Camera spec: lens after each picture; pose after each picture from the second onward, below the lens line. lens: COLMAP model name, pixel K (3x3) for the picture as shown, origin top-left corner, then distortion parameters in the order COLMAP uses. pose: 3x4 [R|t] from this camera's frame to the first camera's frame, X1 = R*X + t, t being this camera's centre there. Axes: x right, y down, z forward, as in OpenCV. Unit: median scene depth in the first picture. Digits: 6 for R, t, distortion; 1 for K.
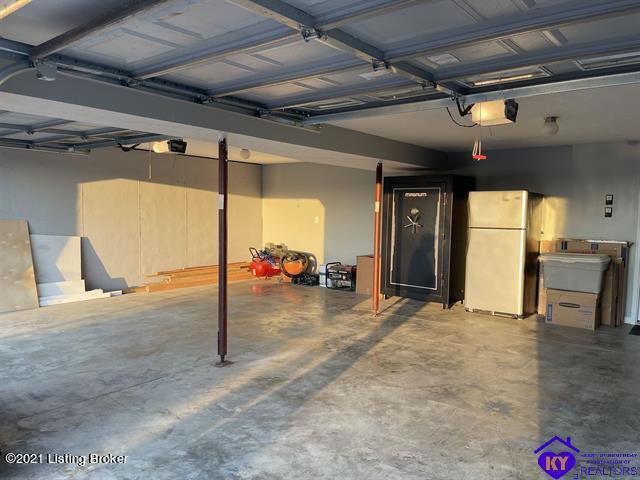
lens RADIAL K [[481.8, 0, 320.0], [0, 481.8, 240.0], [0, 0, 1]] dist [0.078995, -0.100195]
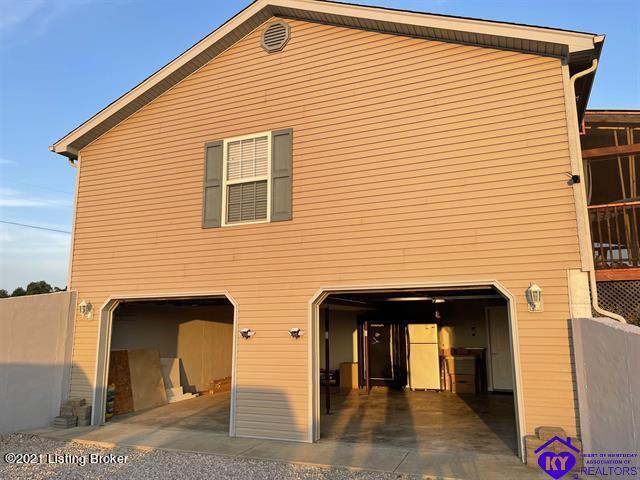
lens RADIAL K [[481.8, 0, 320.0], [0, 481.8, 240.0], [0, 0, 1]] dist [0.078995, -0.100195]
pose [[0.963271, 0.022423, 0.267594, -0.519874], [0.042506, 0.971212, -0.234394, 0.010801], [-0.265147, 0.237159, 0.934587, -0.733465]]
